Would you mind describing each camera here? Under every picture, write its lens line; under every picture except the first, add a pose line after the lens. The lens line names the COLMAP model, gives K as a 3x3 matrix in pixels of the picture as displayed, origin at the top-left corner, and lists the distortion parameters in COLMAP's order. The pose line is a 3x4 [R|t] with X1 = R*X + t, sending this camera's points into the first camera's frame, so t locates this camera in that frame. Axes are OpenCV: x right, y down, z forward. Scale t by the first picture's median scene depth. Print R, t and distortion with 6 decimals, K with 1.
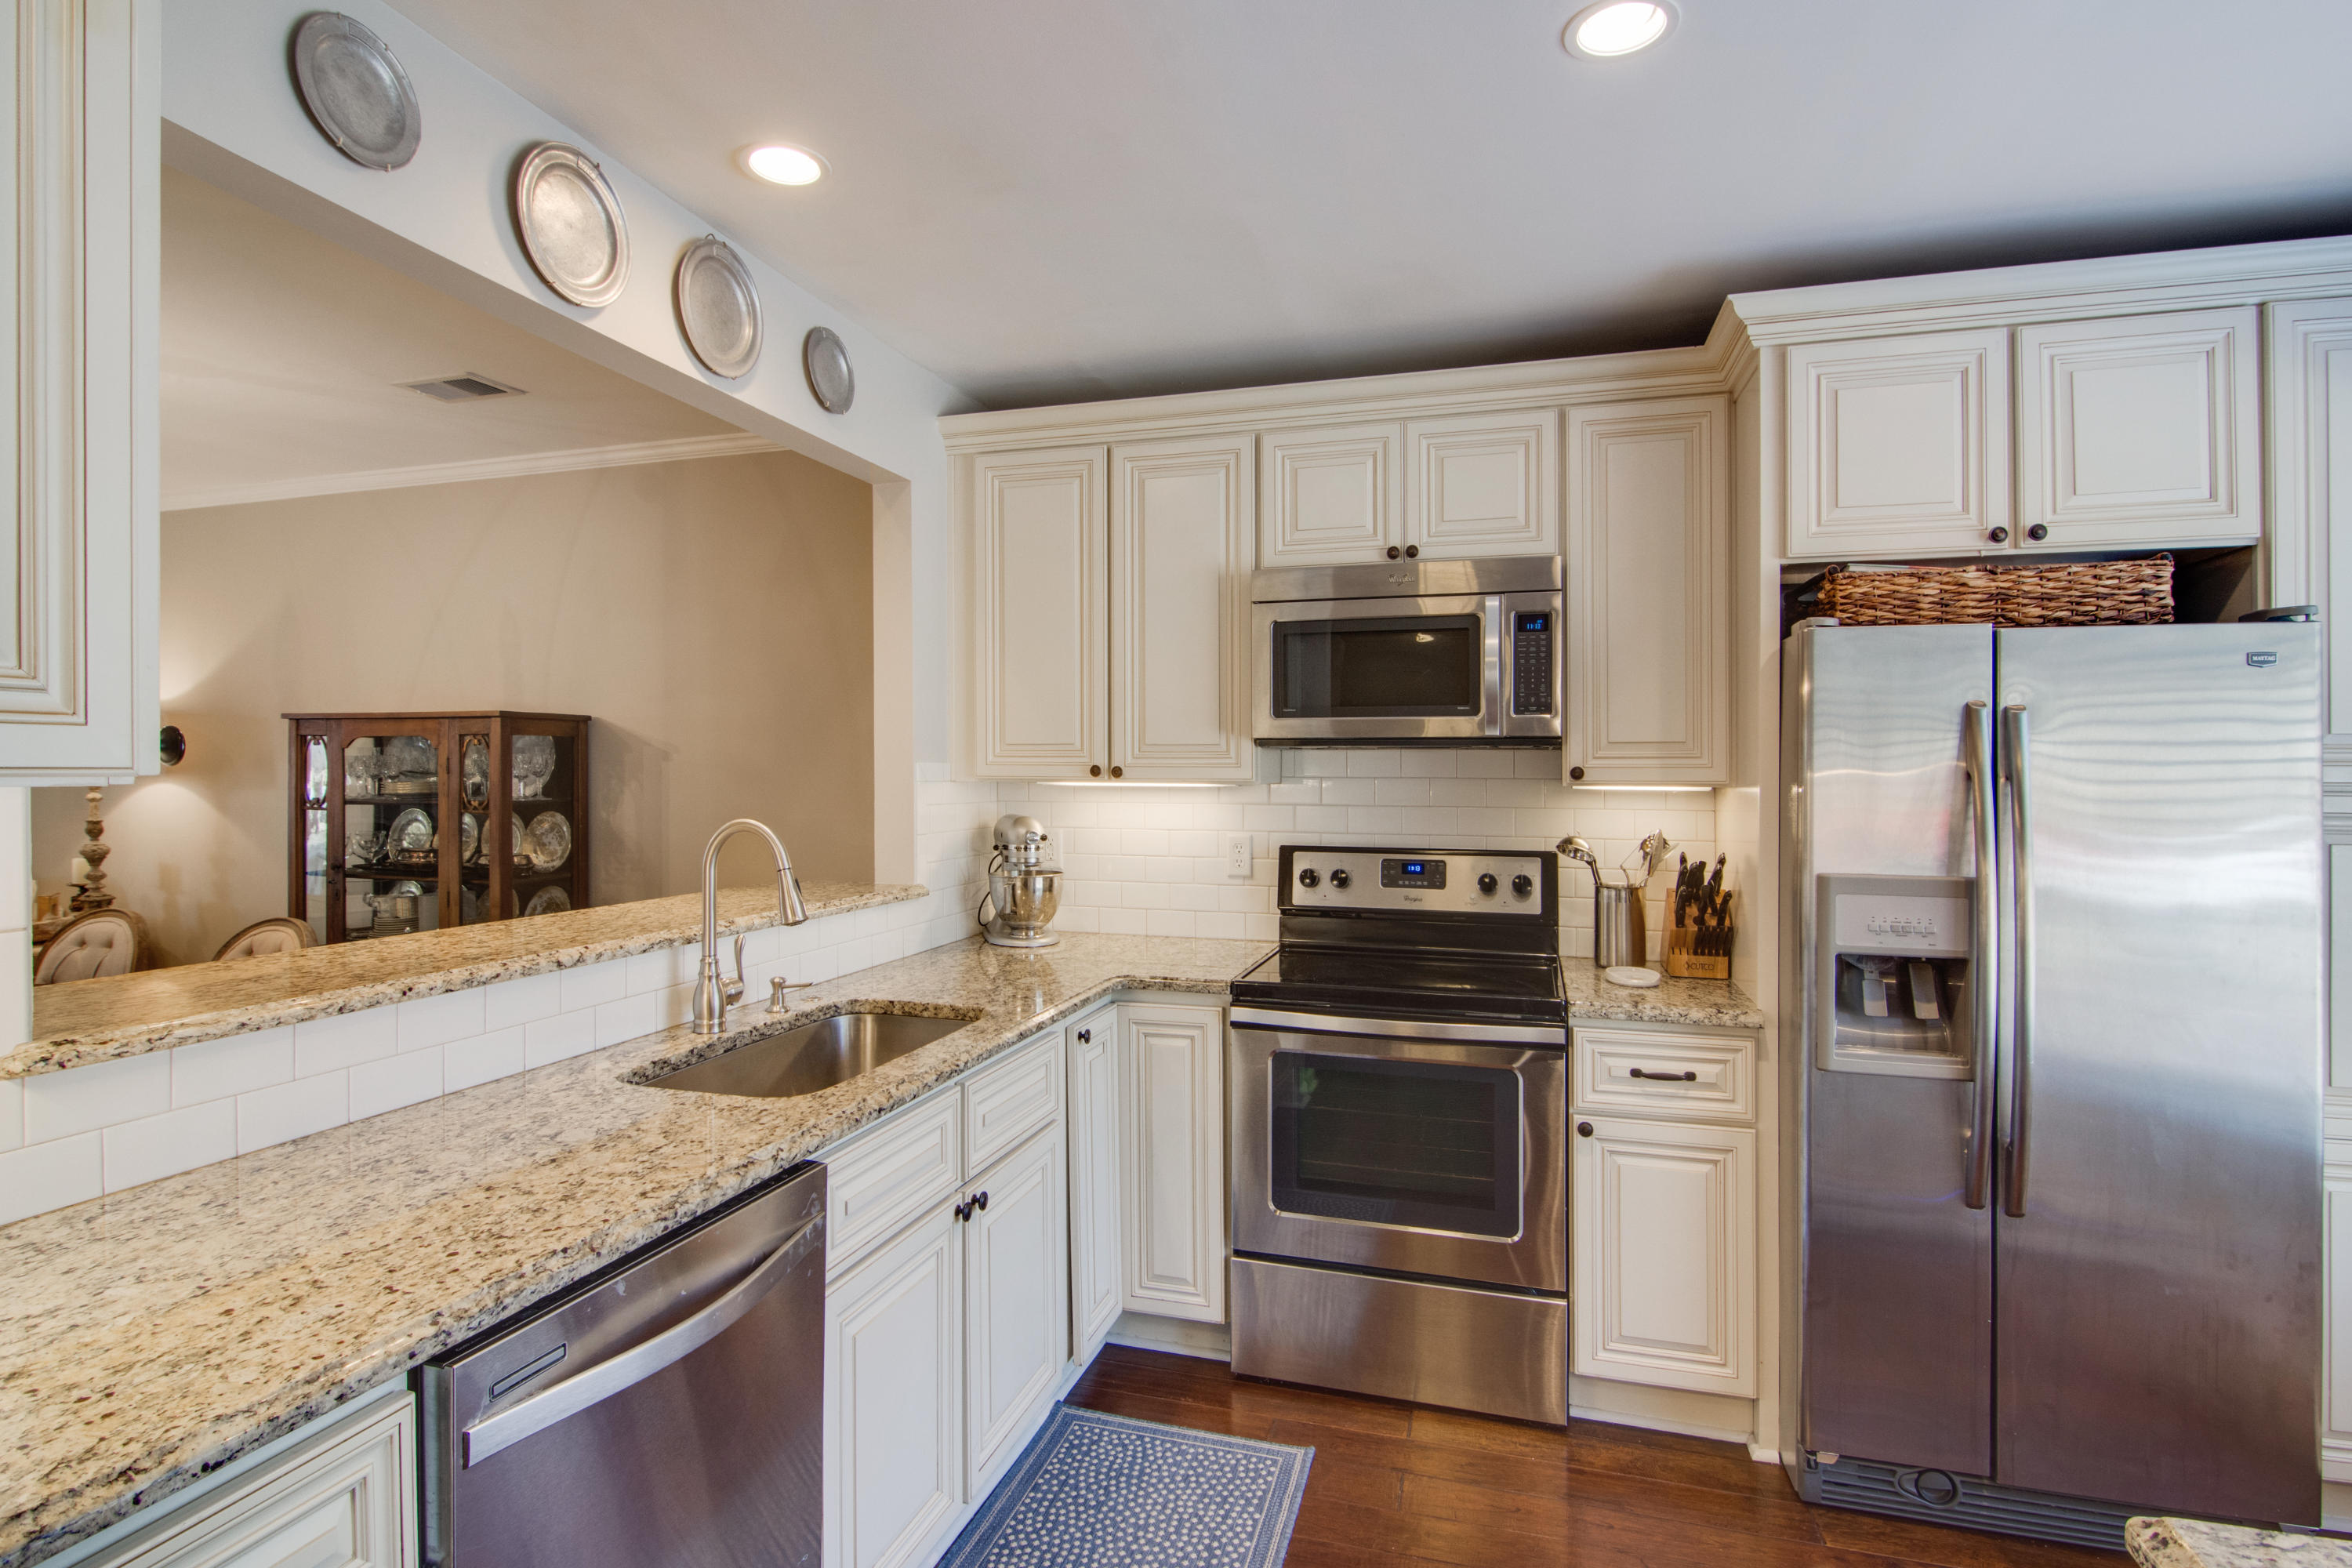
lens RADIAL K [[1145.2, 0, 1198.5], [0, 1145.2, 787.7], [0, 0, 1]] dist [-0.005086, -0.004618]
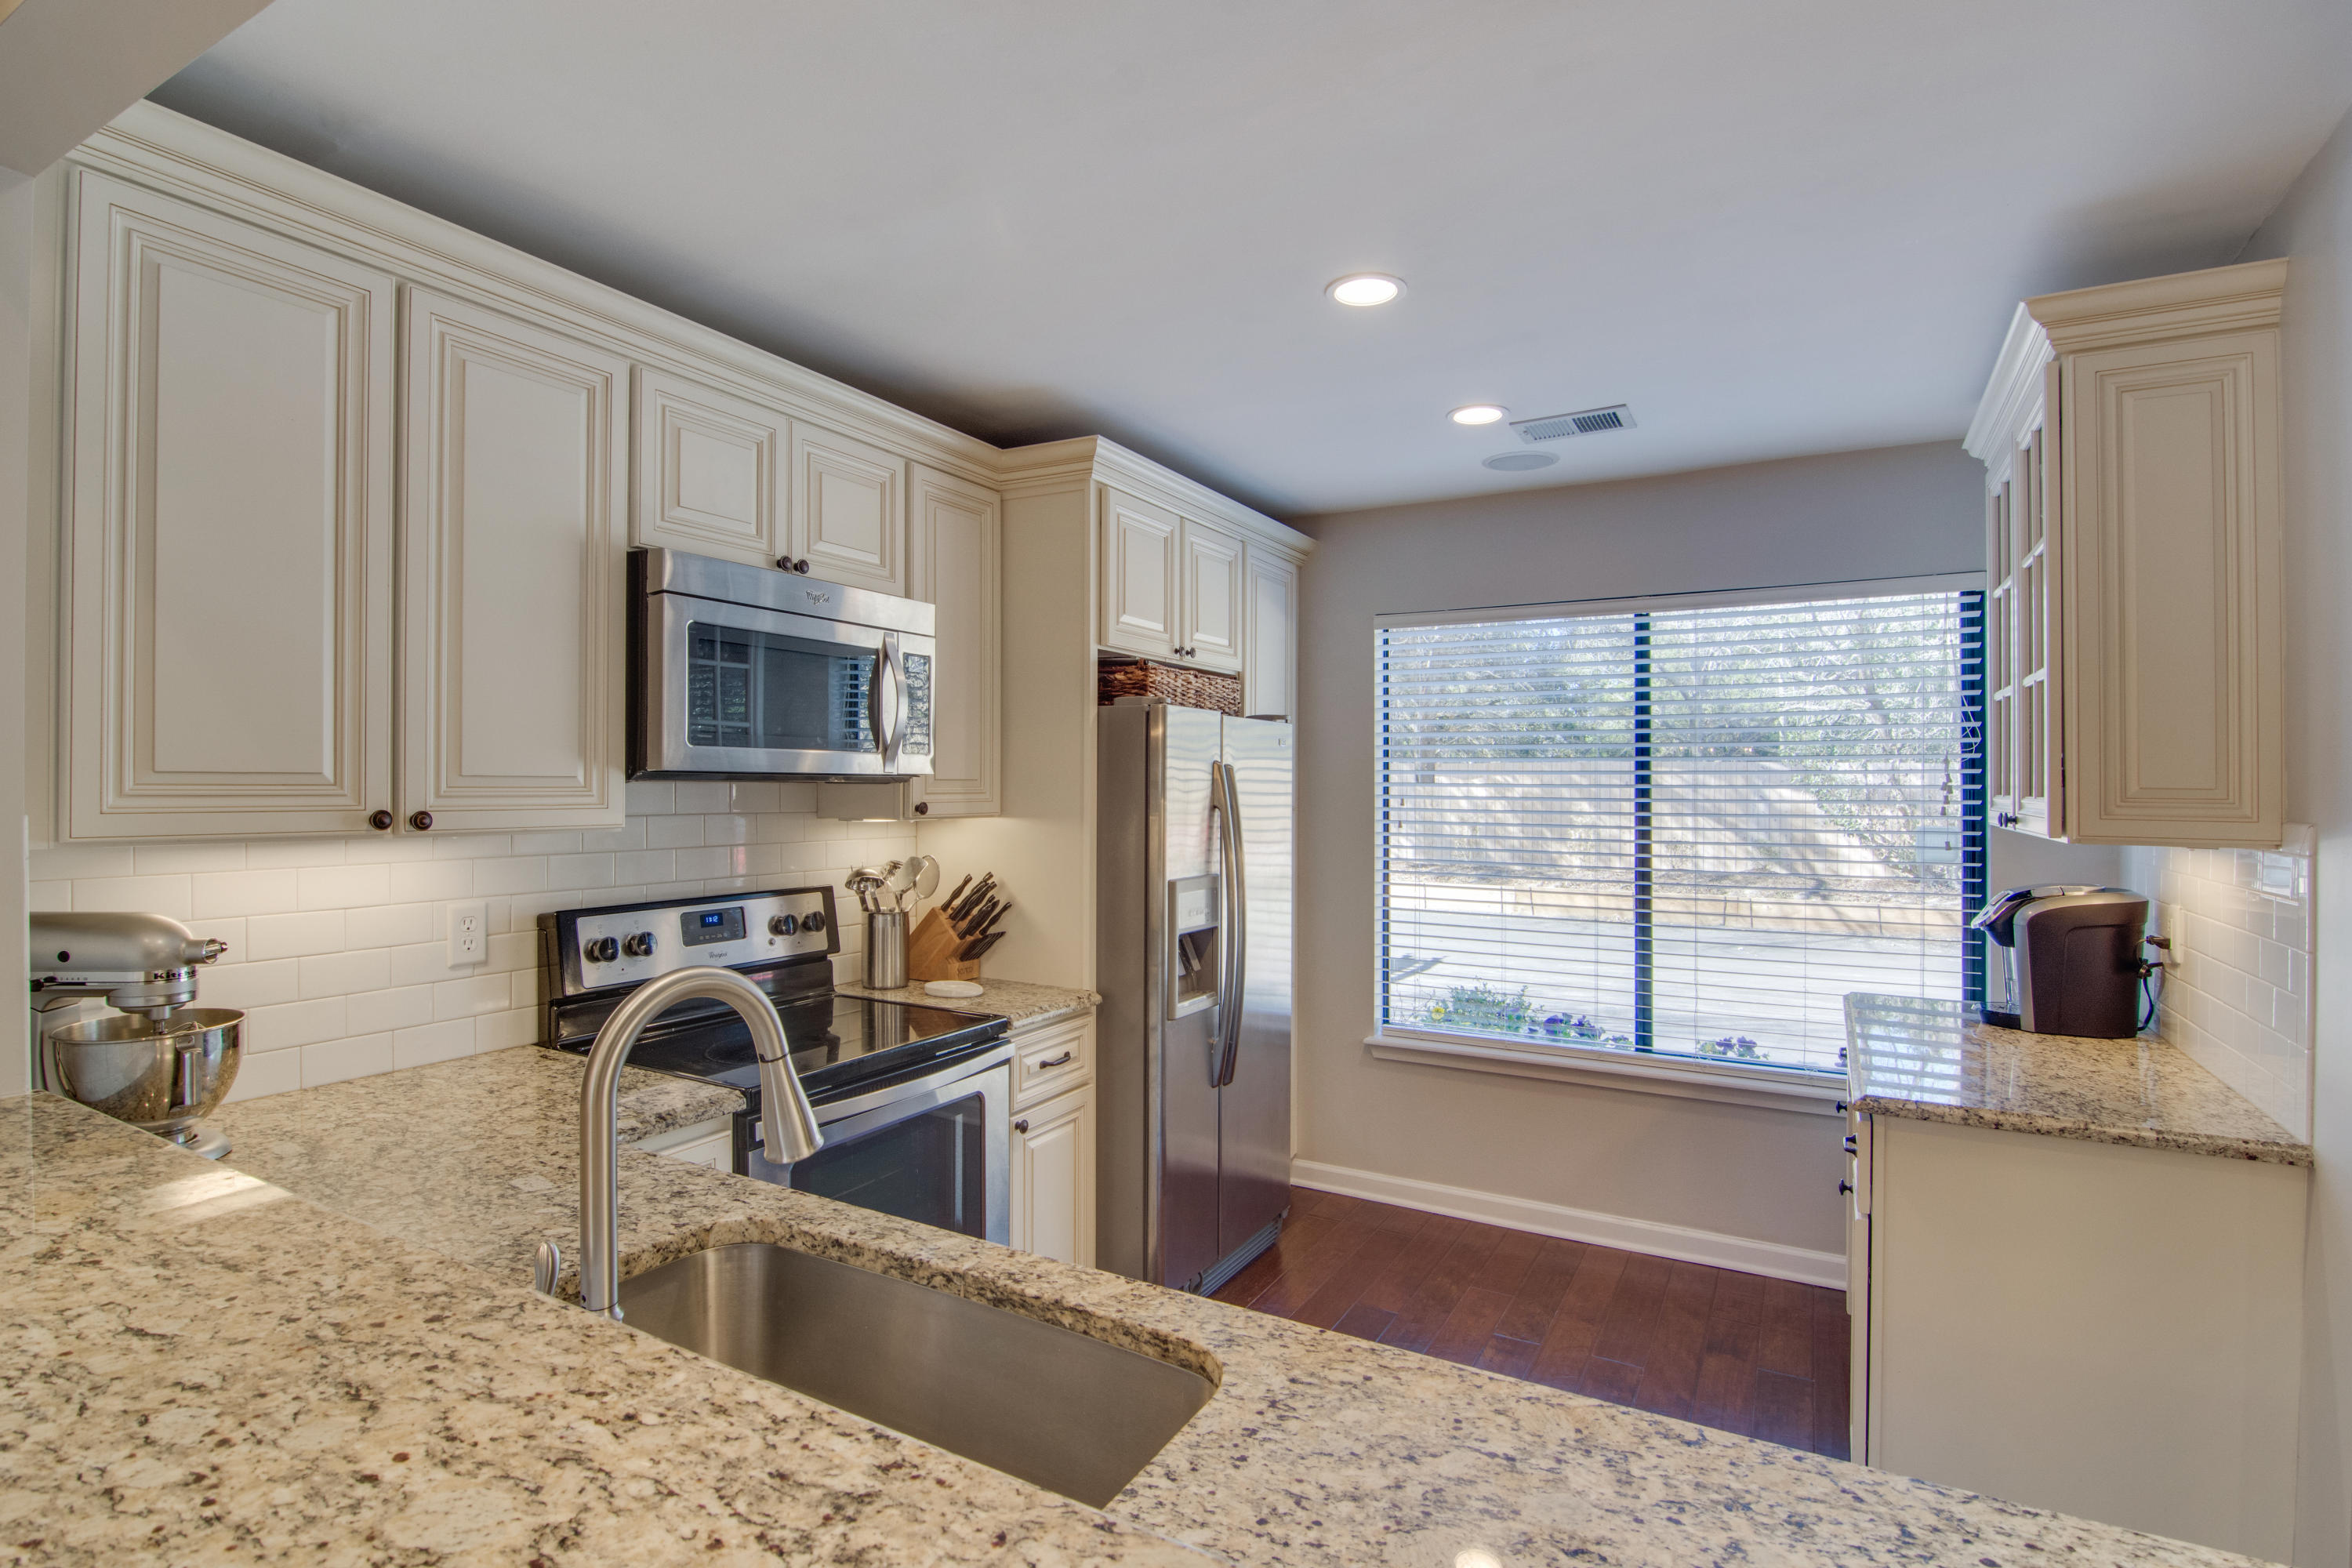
lens RADIAL K [[1093.2, 0, 1121.0], [0, 1093.2, 775.6], [0, 0, 1]] dist [-0.007091, -0.003364]
pose [[0.273271, 0.003298, 0.961931, -0.659397], [0.006304, 0.999967, -0.005220, -0.040733], [-0.961916, 0.007491, 0.273241, 0.602591]]
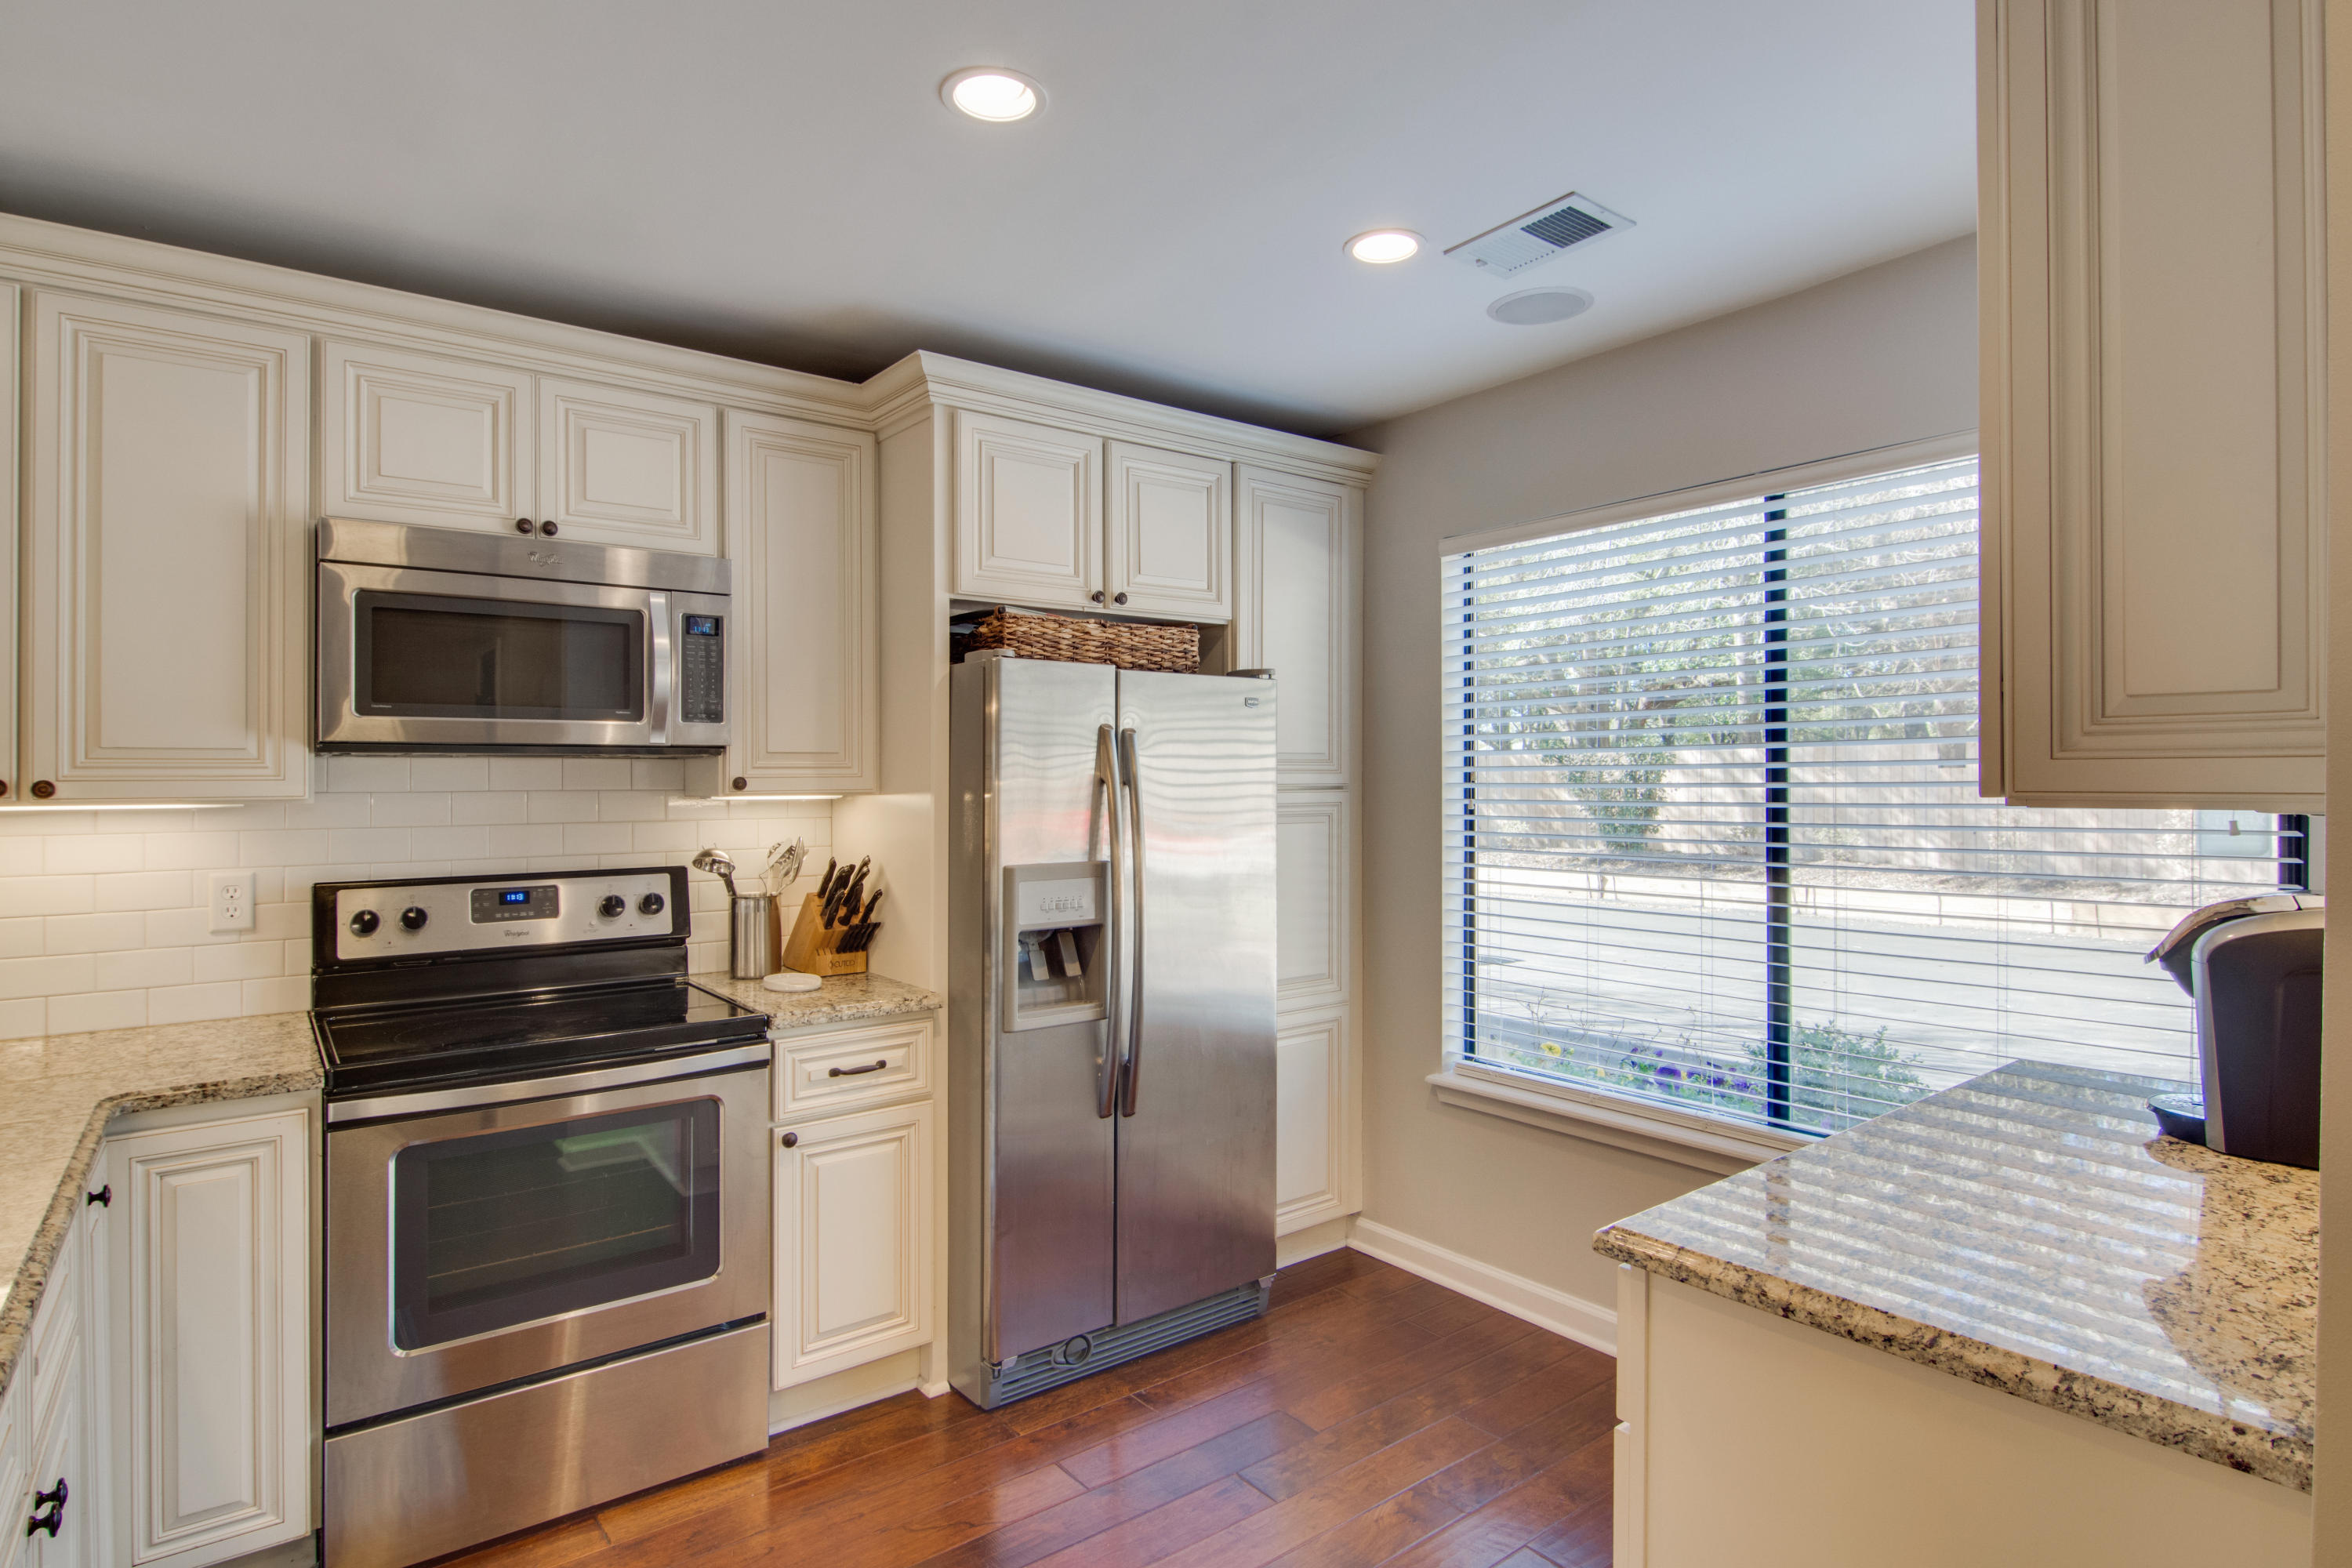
lens RADIAL K [[1145.2, 0, 1146.7], [0, 1145.2, 785.8], [0, 0, 1]] dist [-0.005086, -0.004618]
pose [[0.609582, -0.012889, 0.792618, -0.255769], [0.019750, 0.999804, 0.001069, -0.005143], [-0.792477, 0.015002, 0.609717, 0.138738]]
